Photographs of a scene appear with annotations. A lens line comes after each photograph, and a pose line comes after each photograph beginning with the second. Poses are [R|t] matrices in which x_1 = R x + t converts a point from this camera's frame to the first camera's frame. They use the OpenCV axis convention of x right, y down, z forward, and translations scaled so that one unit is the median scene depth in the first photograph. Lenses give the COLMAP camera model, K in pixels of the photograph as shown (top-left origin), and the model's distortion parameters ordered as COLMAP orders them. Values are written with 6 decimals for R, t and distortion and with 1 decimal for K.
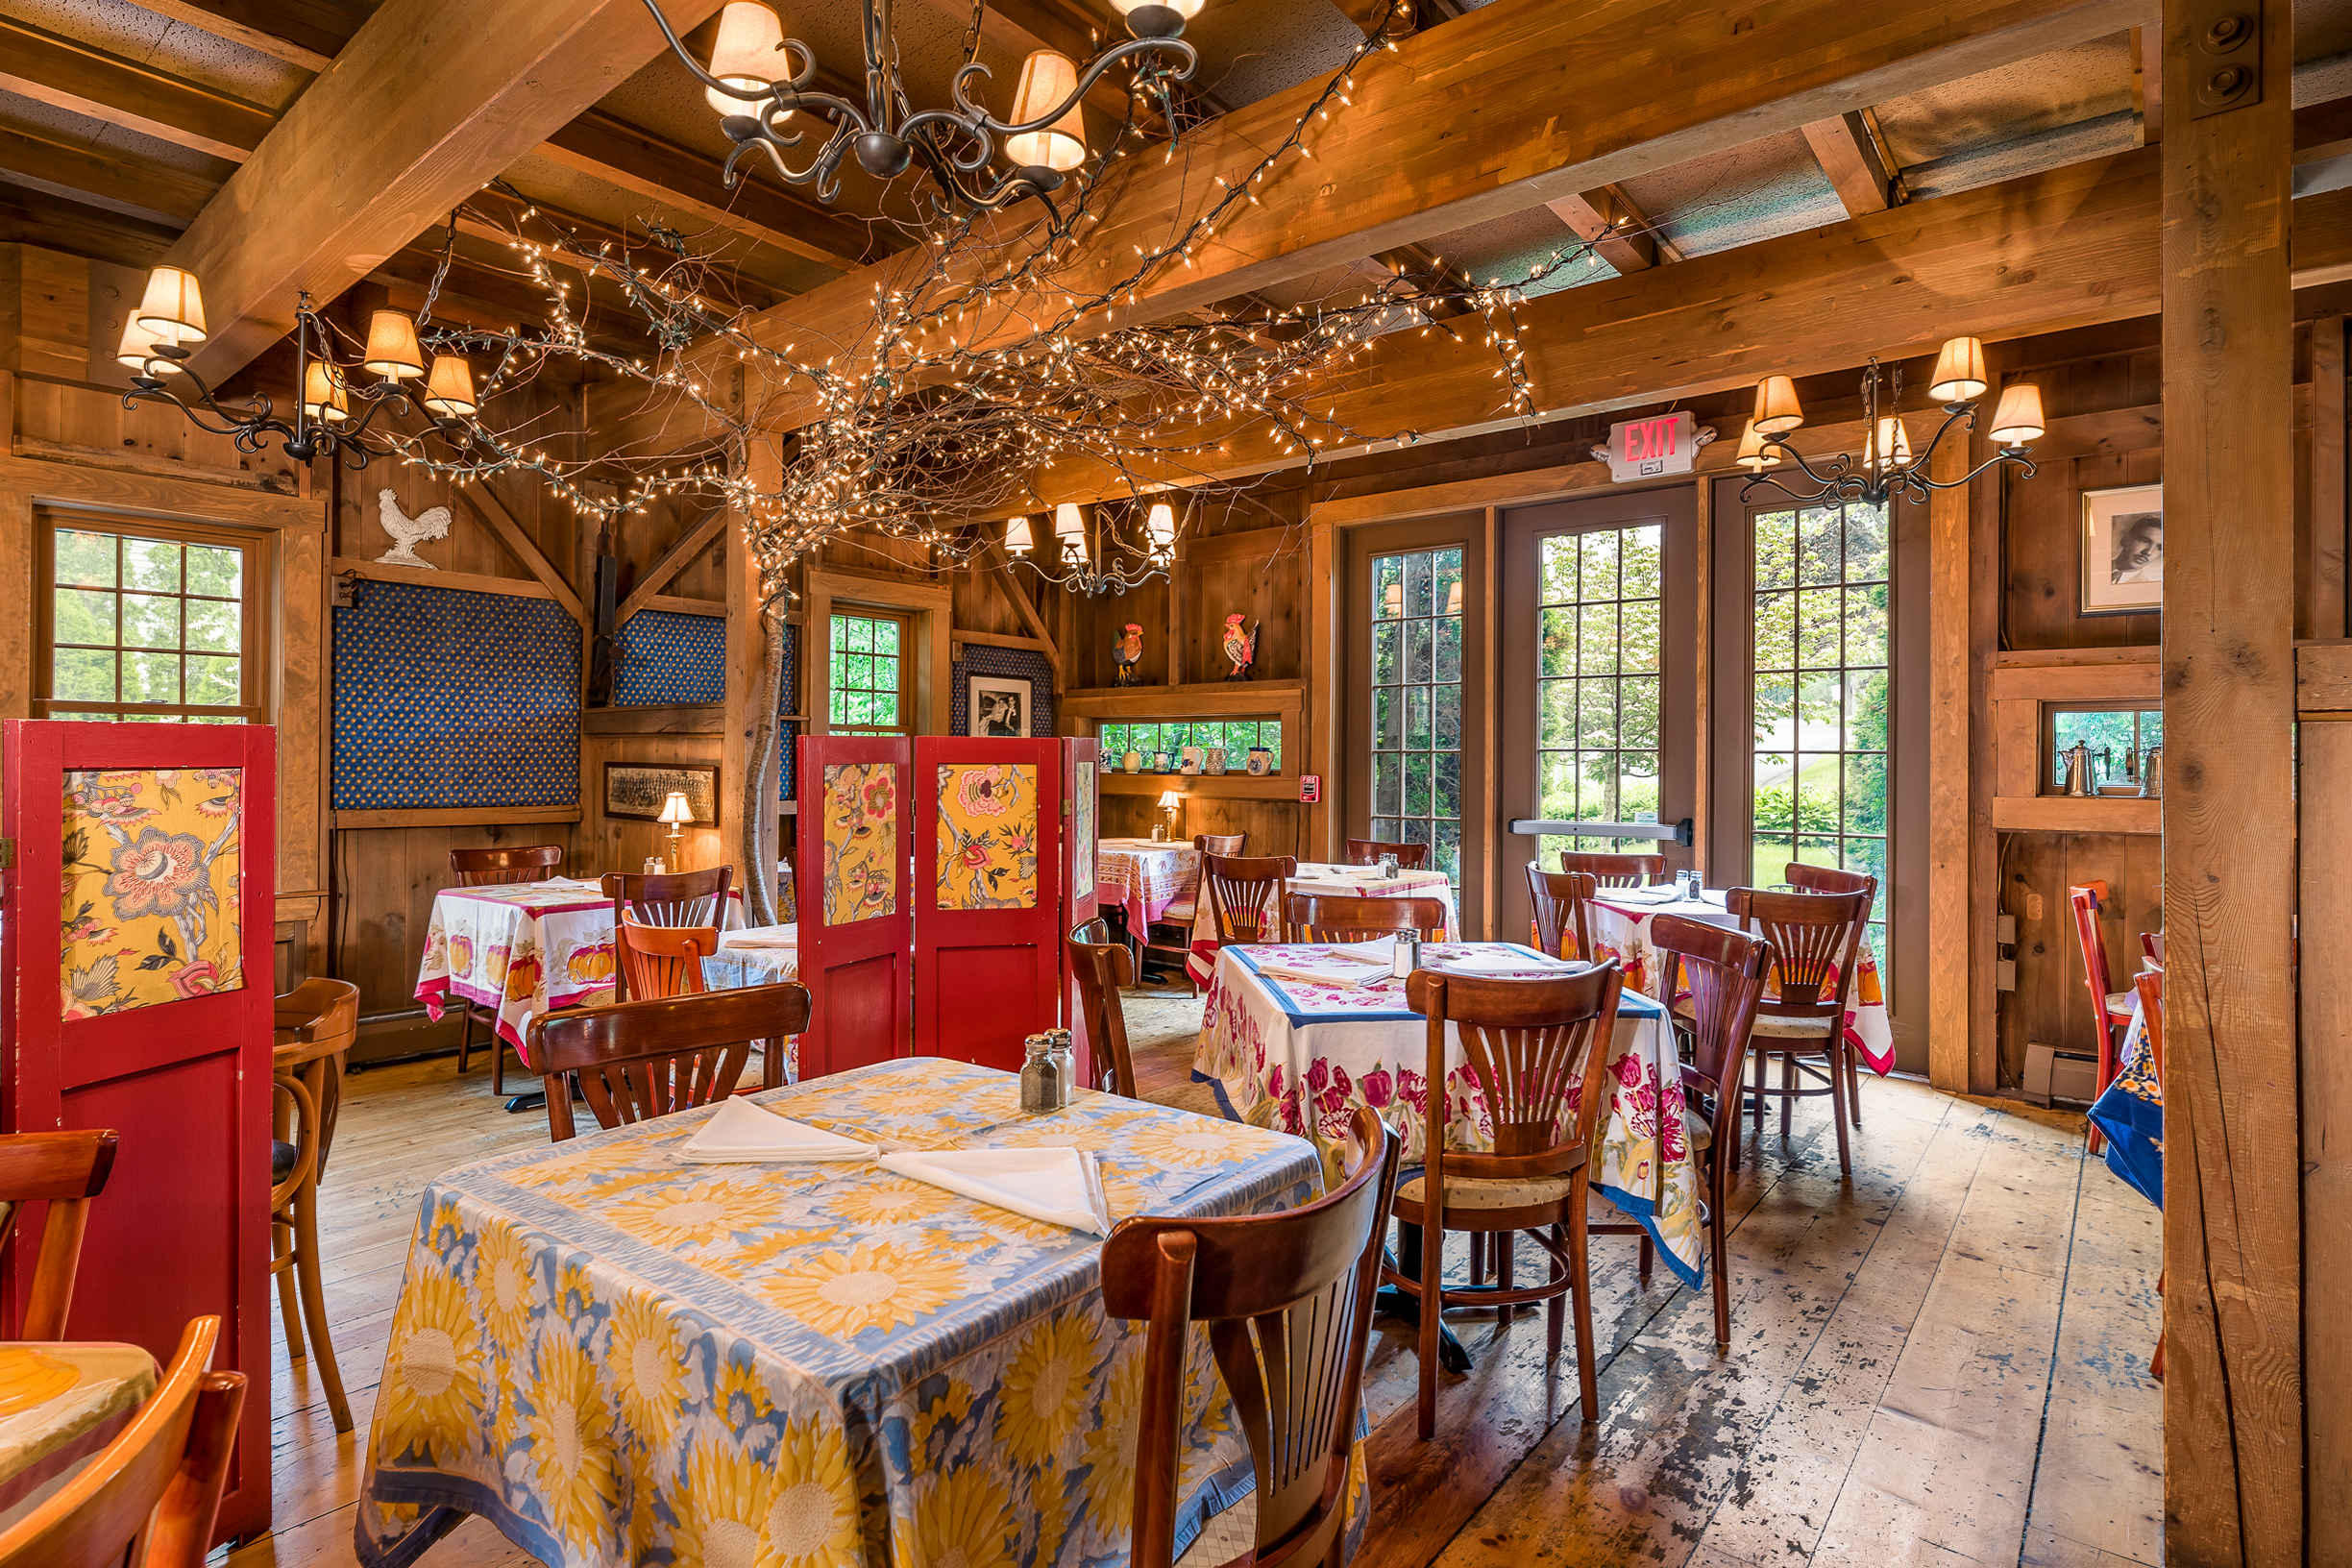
lens RADIAL K [[1179.7, 0, 1168.7], [0, 1179.7, 765.9], [0, 0, 1]] dist [-0.003000, -0.000615]
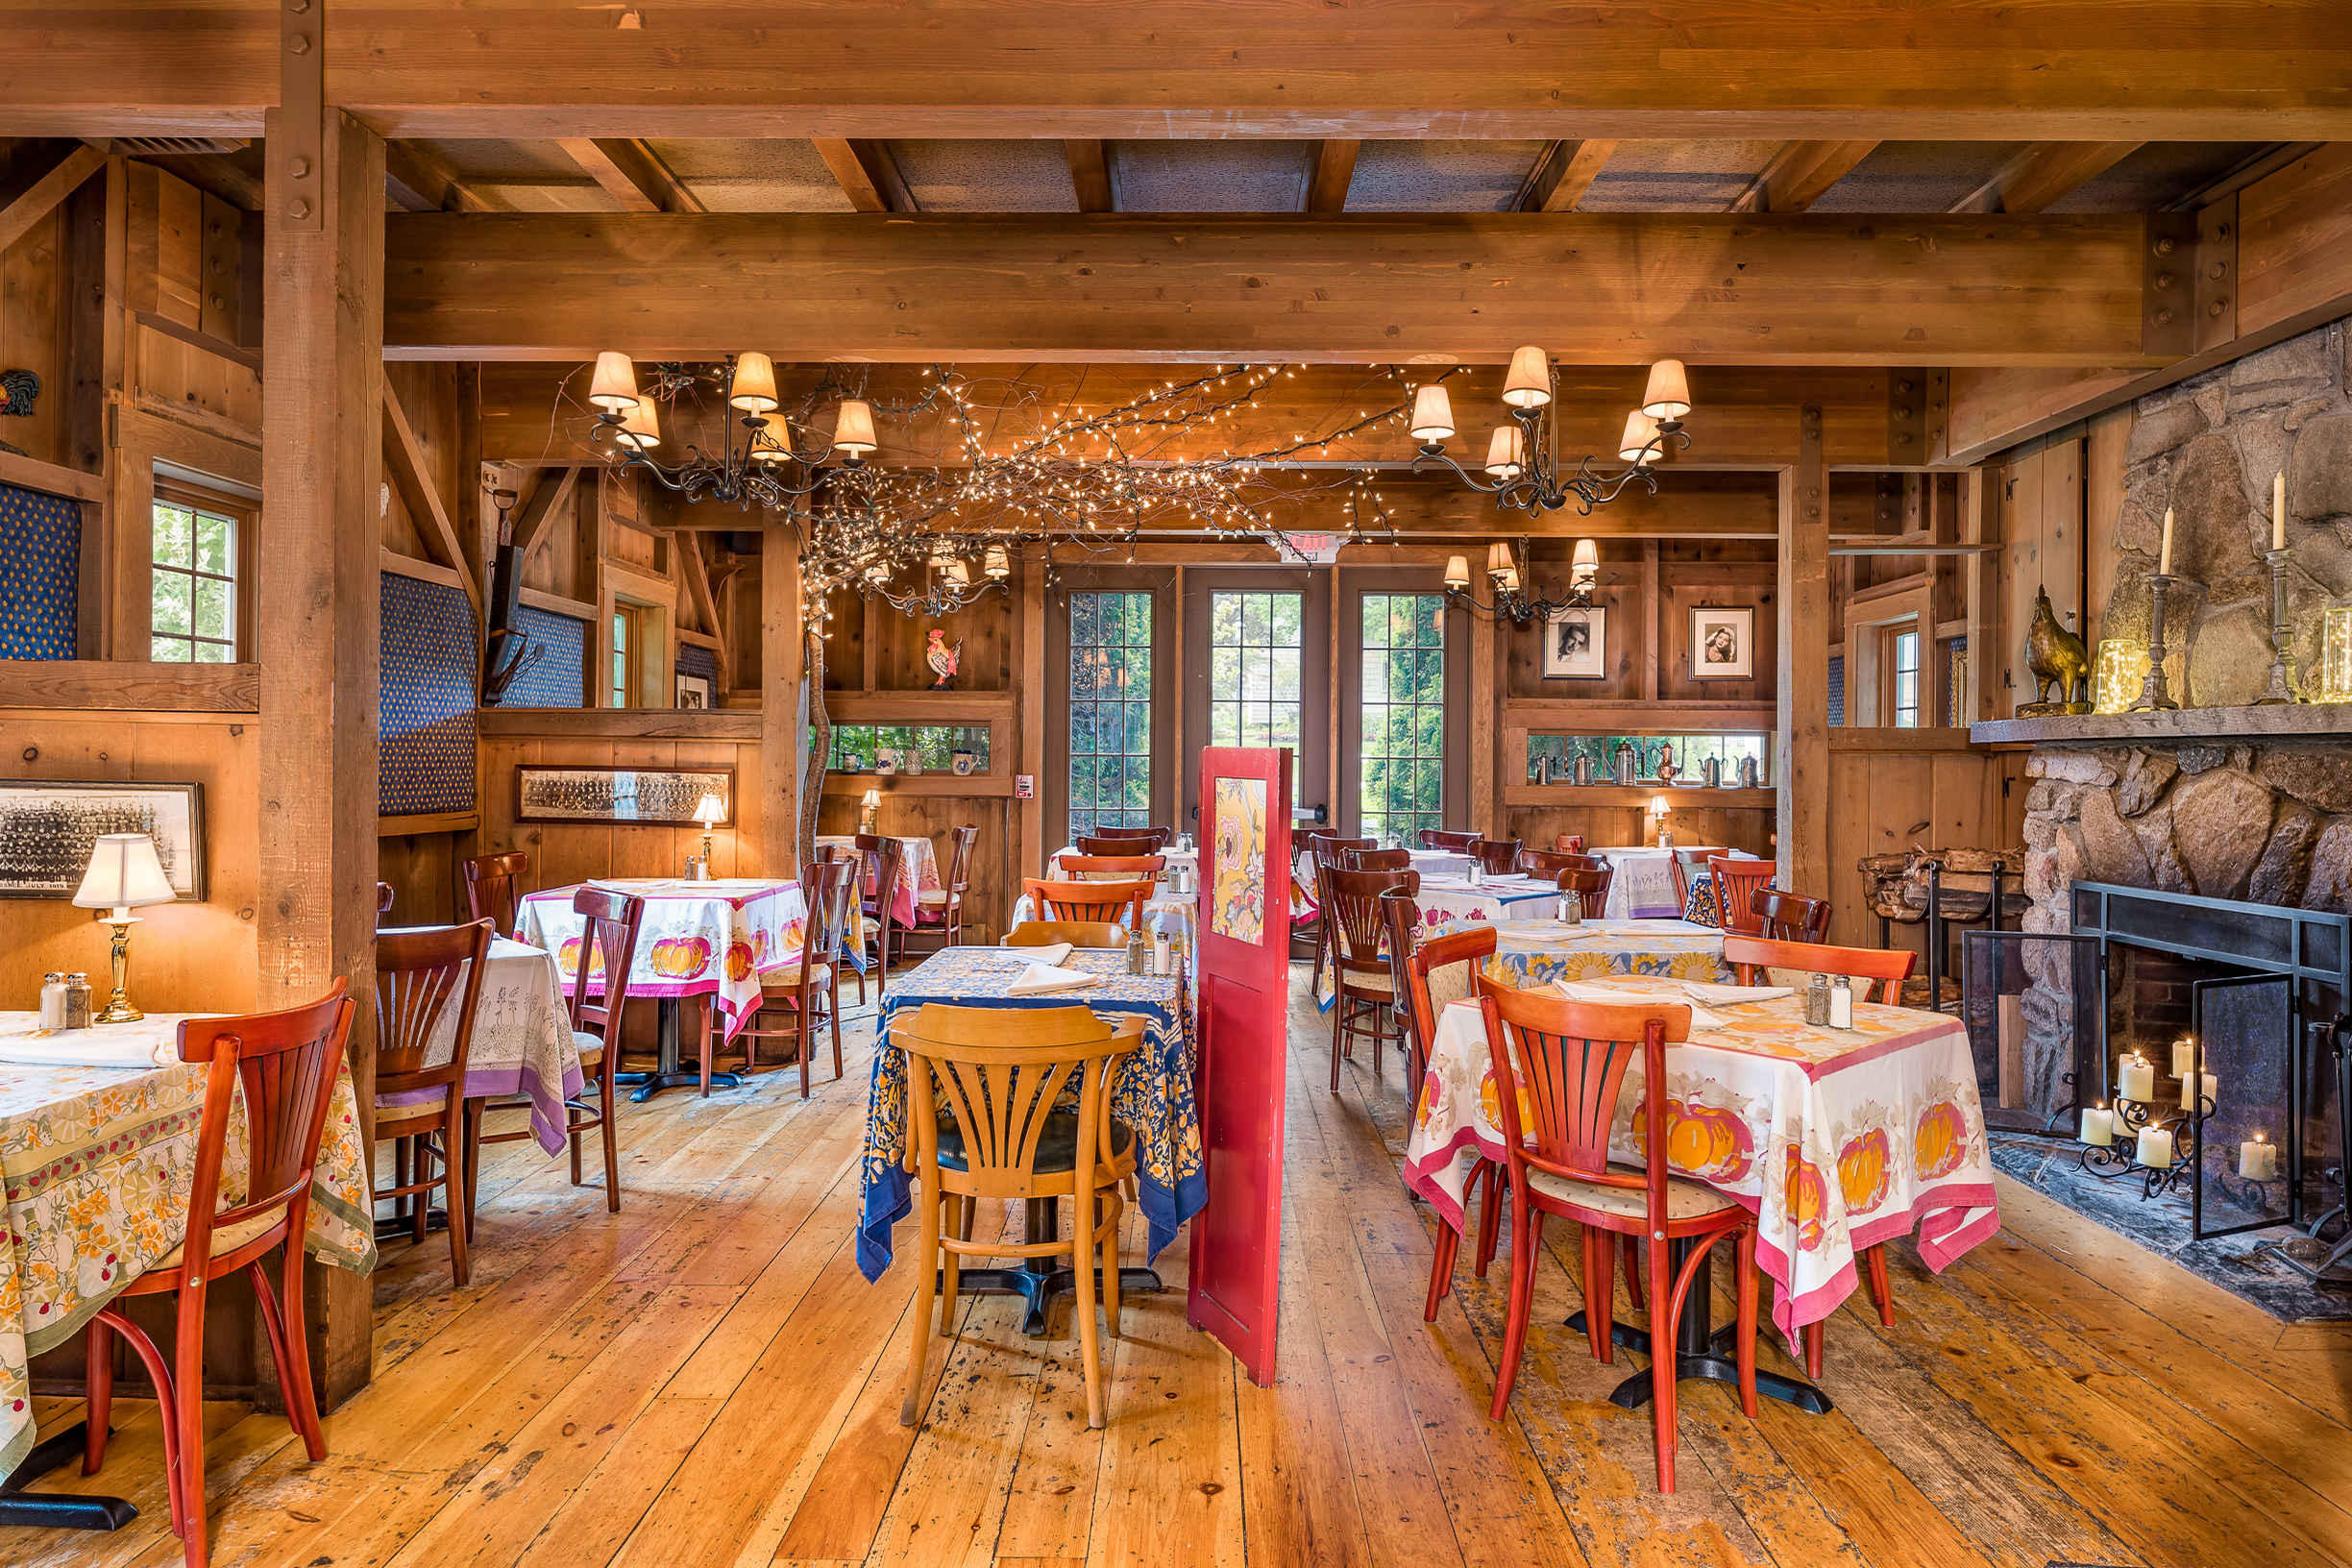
lens RADIAL K [[1418.3, 0, 1180.4], [0, 1418.3, 777.7], [0, 0, 1]] dist [0.003614, 0.000501]
pose [[0.772382, -0.006546, 0.635124, -0.789640], [0.000585, 0.999954, 0.009595, -0.003628], [-0.635158, -0.007040, 0.772350, -0.217309]]
